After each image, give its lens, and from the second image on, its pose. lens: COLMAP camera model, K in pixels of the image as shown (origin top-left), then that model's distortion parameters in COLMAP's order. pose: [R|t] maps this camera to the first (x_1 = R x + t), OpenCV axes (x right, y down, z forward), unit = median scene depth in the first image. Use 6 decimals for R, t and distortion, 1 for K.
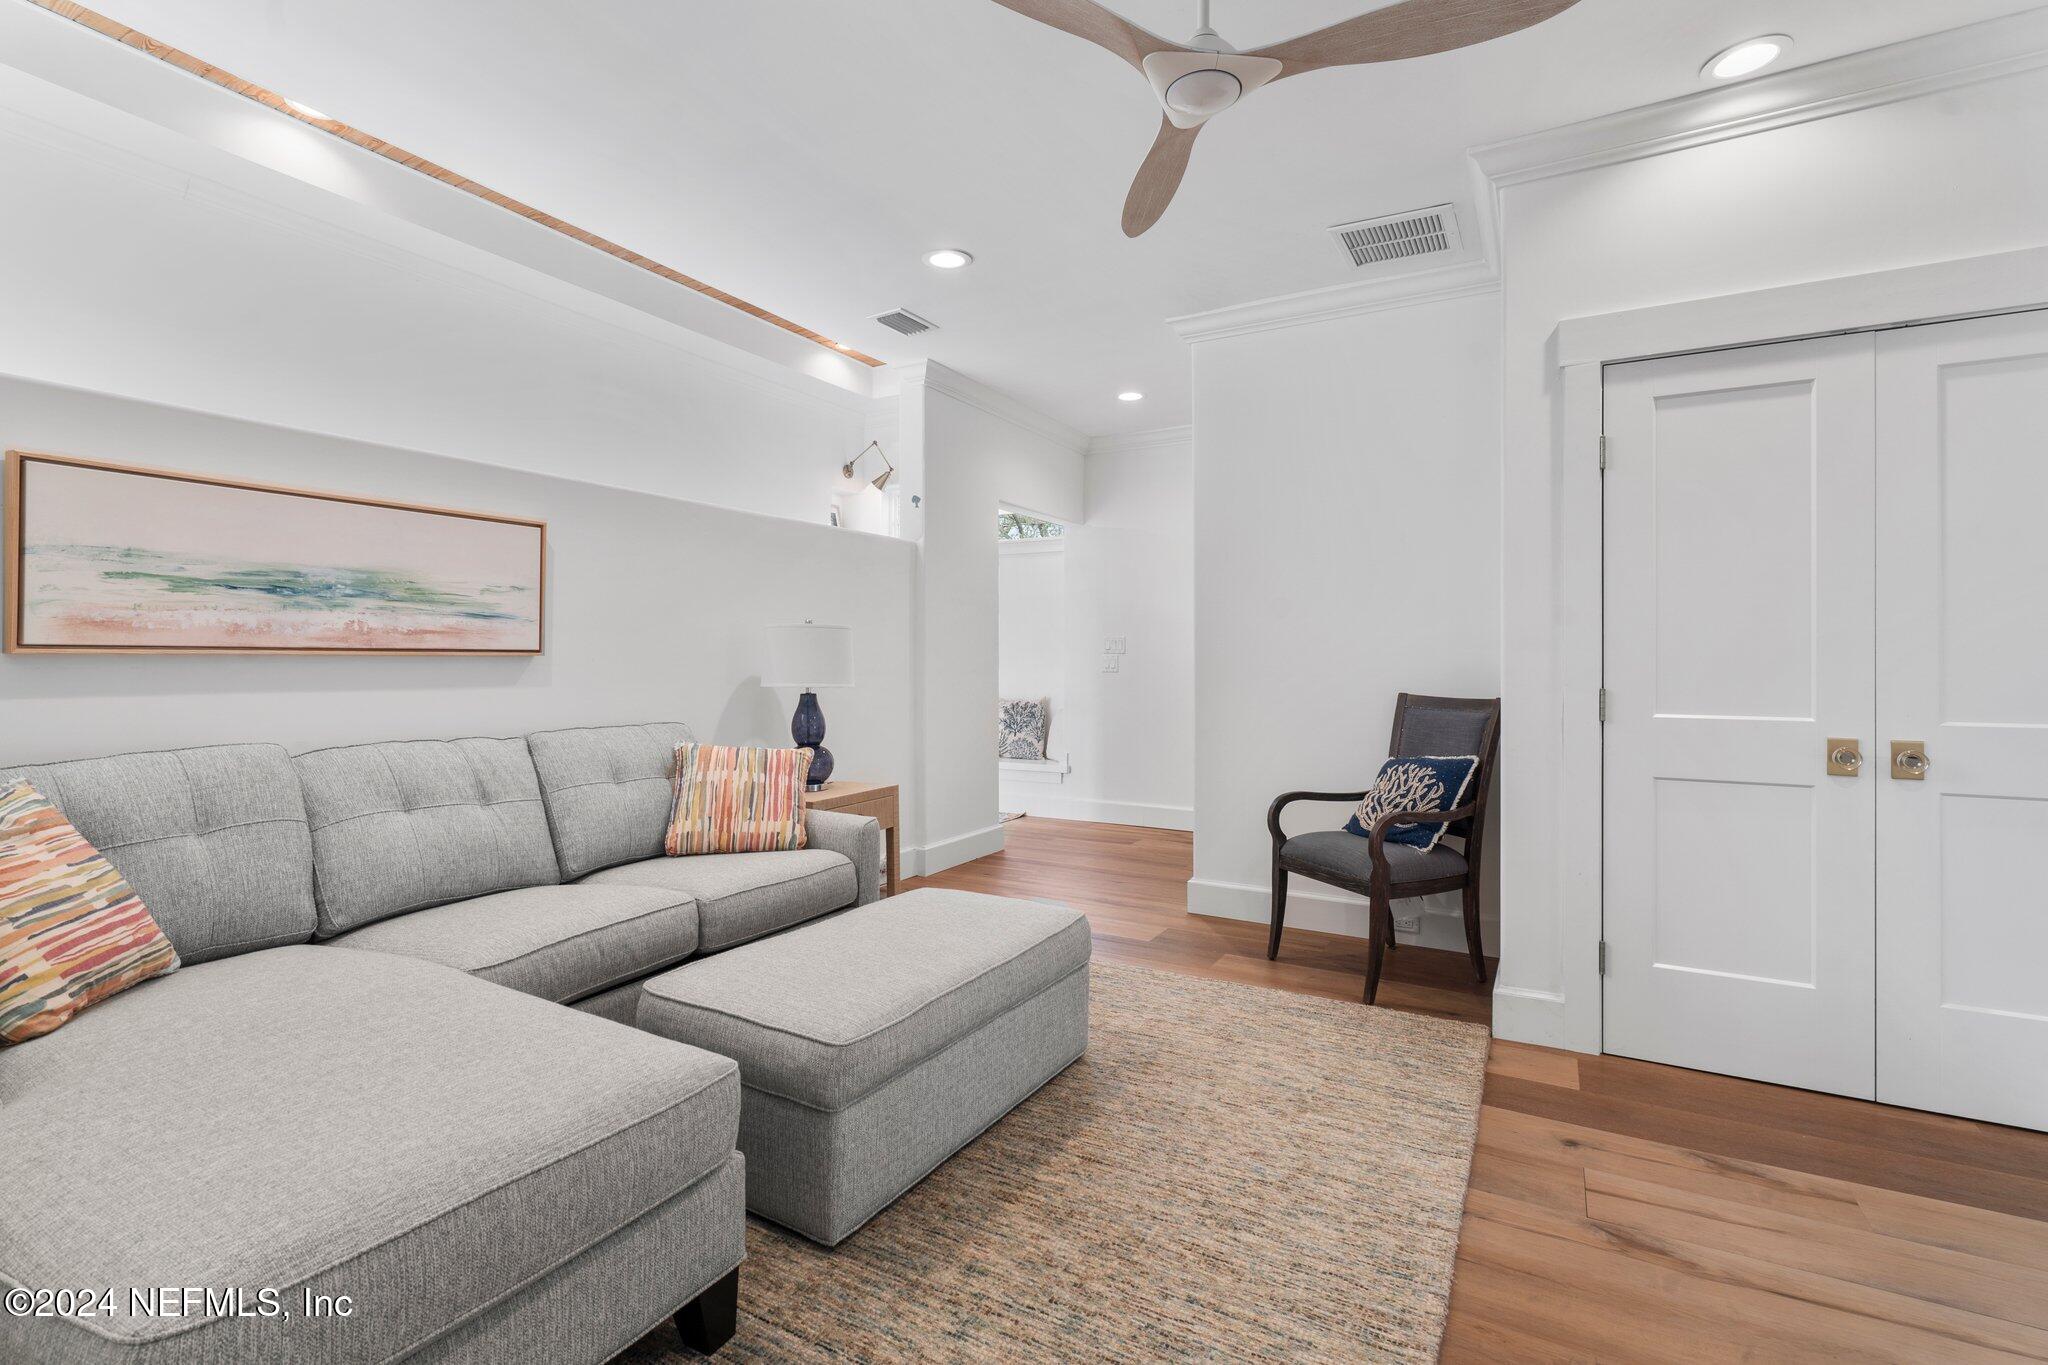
lens RADIAL K [[951.1, 0, 1021.2], [0, 951.1, 670.5], [0, 0, 1]] dist [-0.000125, -0.000045]
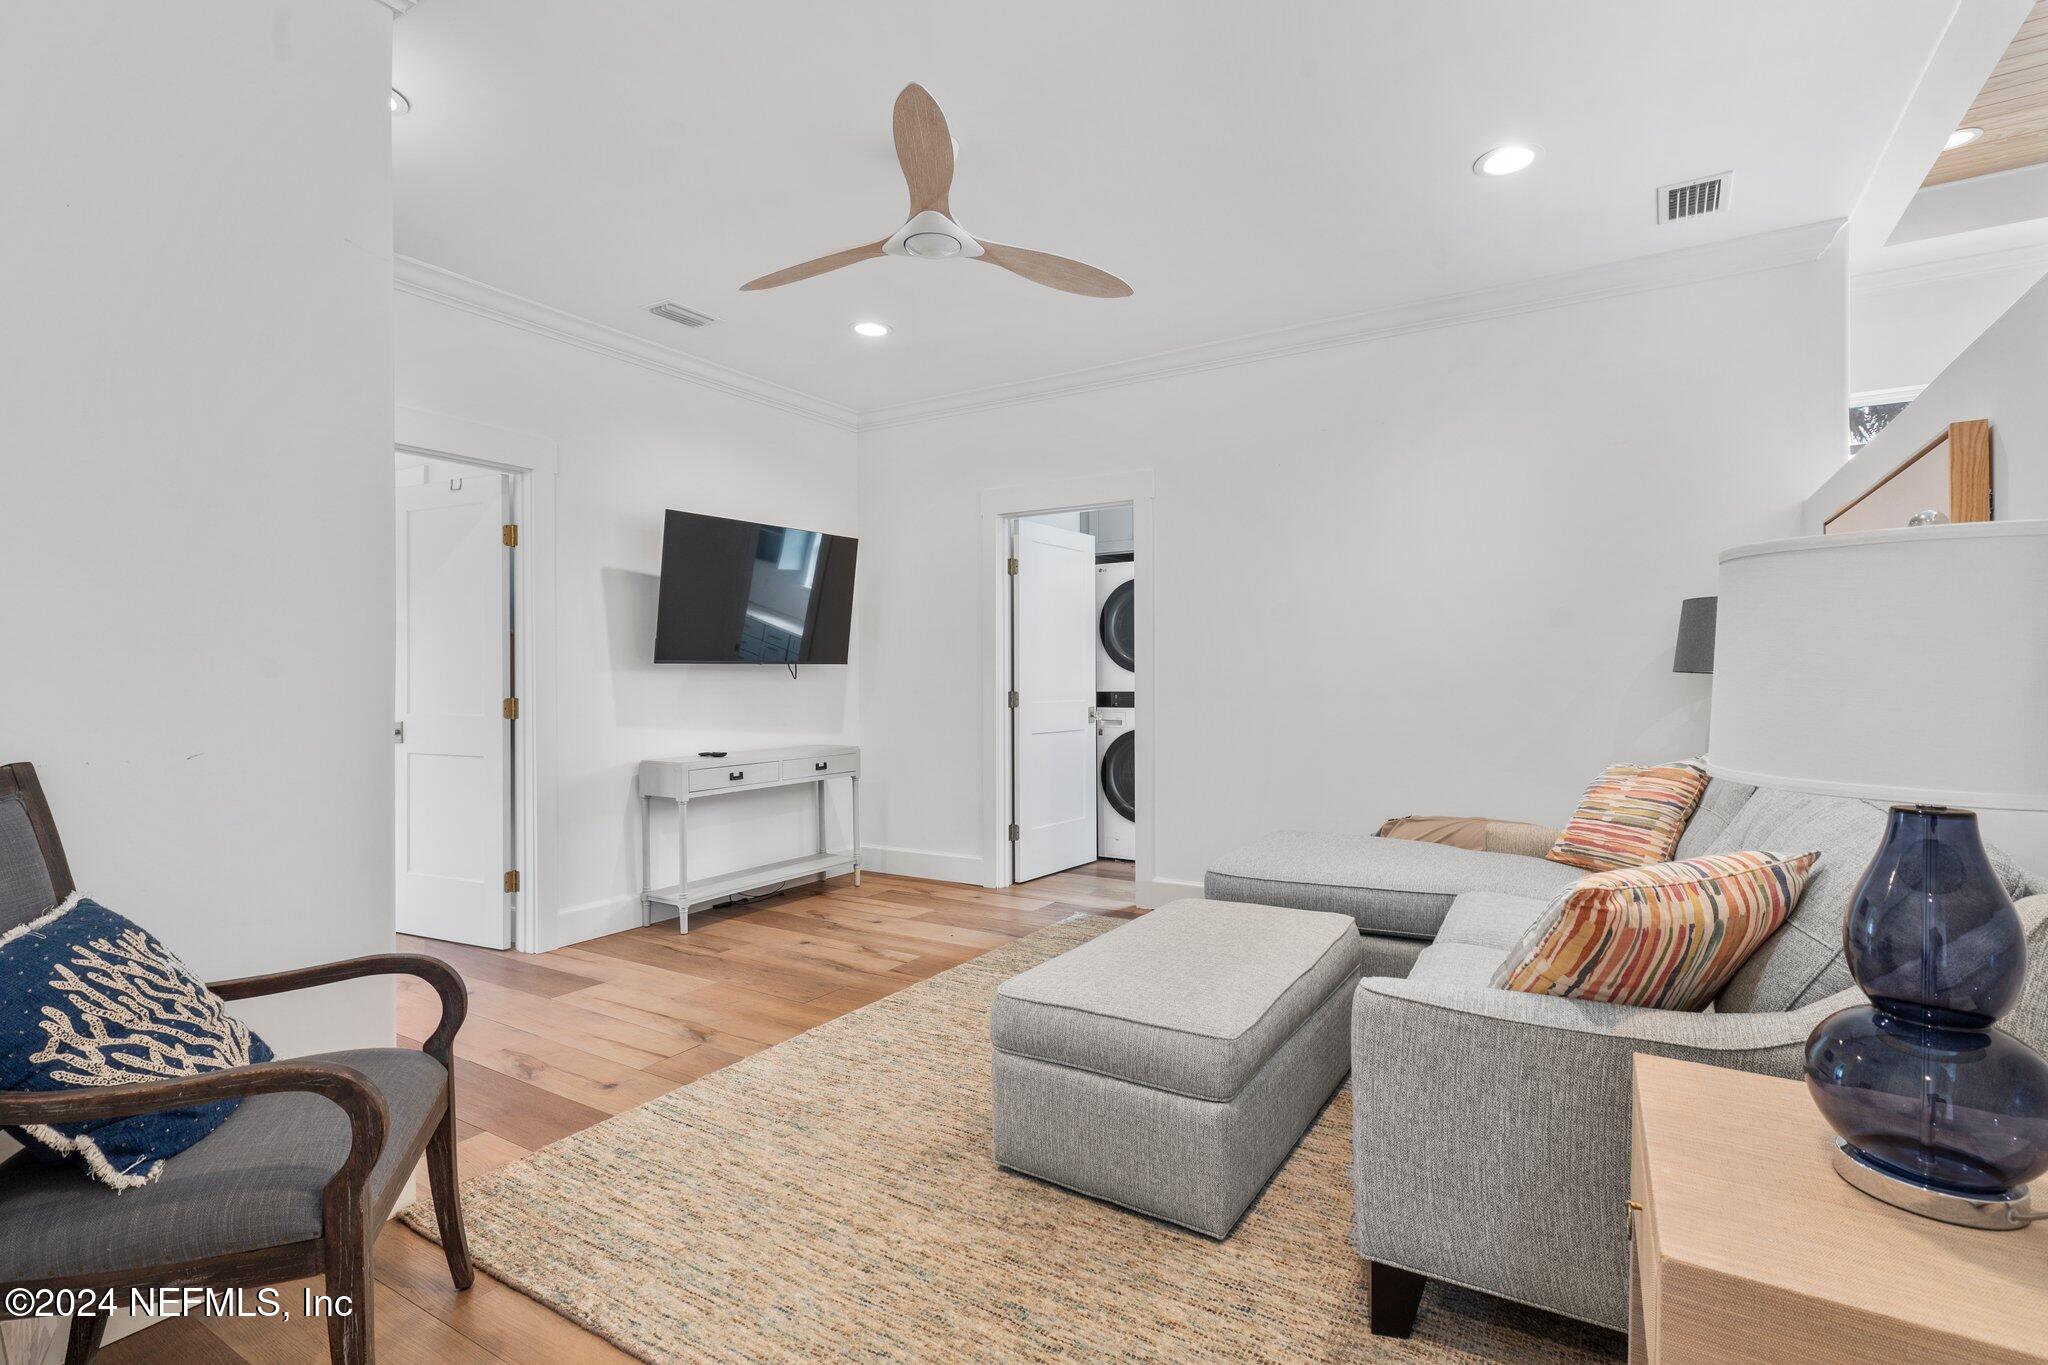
lens RADIAL K [[951.1, 0, 1027.6], [0, 951.1, 678.2], [0, 0, 1]] dist [-0.000125, -0.000045]
pose [[-0.999034, 0.006112, 0.043520, 0.005151], [0.006801, 0.999854, 0.015683, -0.028694], [-0.043418, 0.015964, -0.998929, 2.446165]]
